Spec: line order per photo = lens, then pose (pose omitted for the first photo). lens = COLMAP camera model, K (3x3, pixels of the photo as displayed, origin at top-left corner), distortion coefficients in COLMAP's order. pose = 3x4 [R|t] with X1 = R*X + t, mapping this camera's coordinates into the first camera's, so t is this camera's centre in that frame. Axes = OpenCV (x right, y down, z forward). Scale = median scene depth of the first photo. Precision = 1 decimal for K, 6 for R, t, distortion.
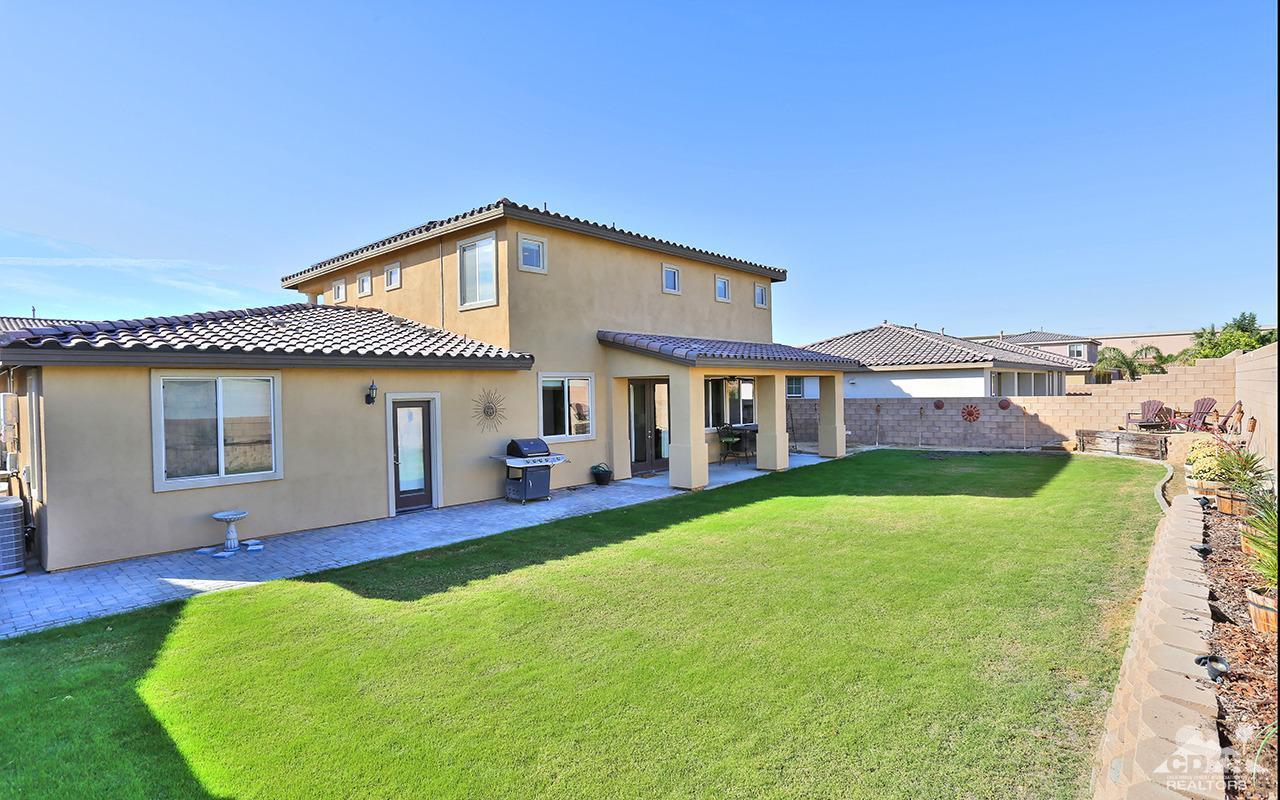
lens RADIAL K [[608.1, 0, 619.3], [0, 608.1, 400.6], [0, 0, 1]] dist [-0.070945, 0.028118]
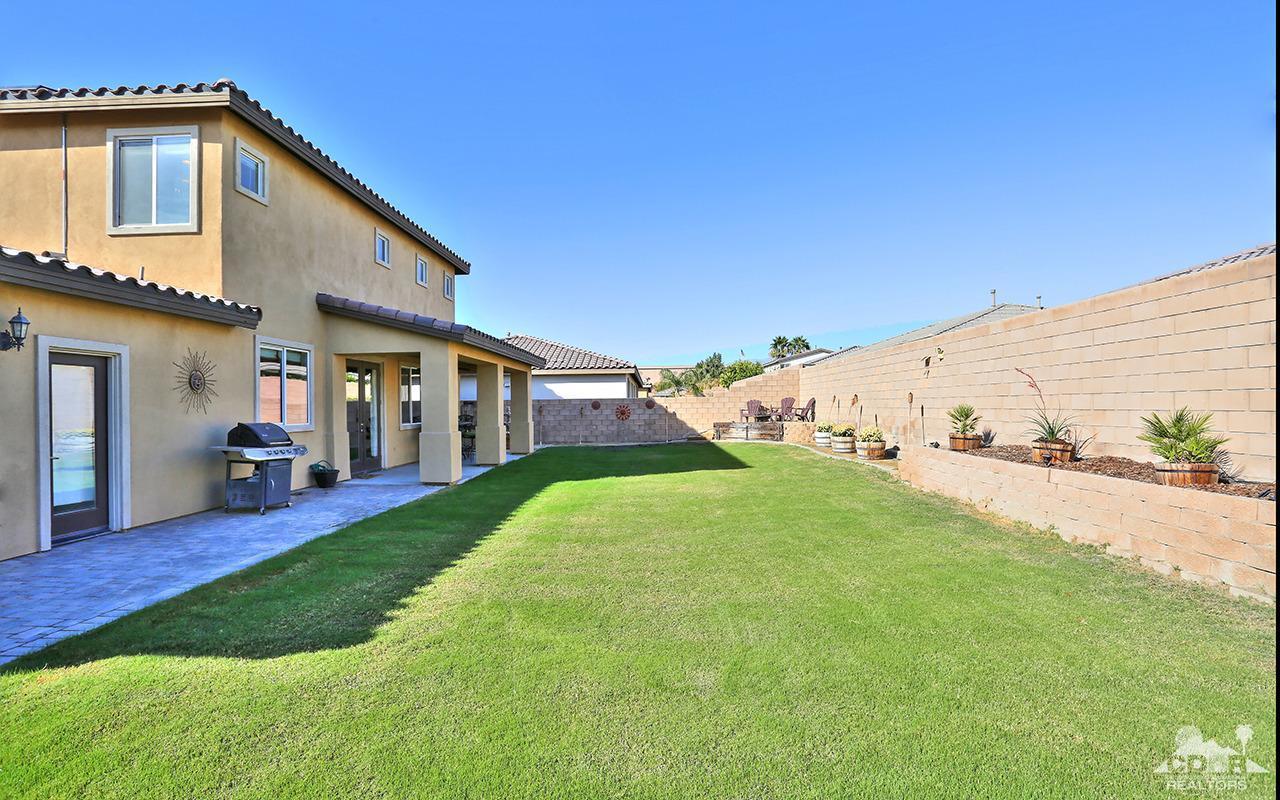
lens RADIAL K [[608.1, 0, 619.3], [0, 608.1, 400.6], [0, 0, 1]] dist [-0.070945, 0.028118]
pose [[0.786641, 0.014849, 0.617232, -0.228450], [0.001397, 0.999665, -0.025831, 0.050960], [-0.617409, 0.021182, 0.786357, 0.172154]]
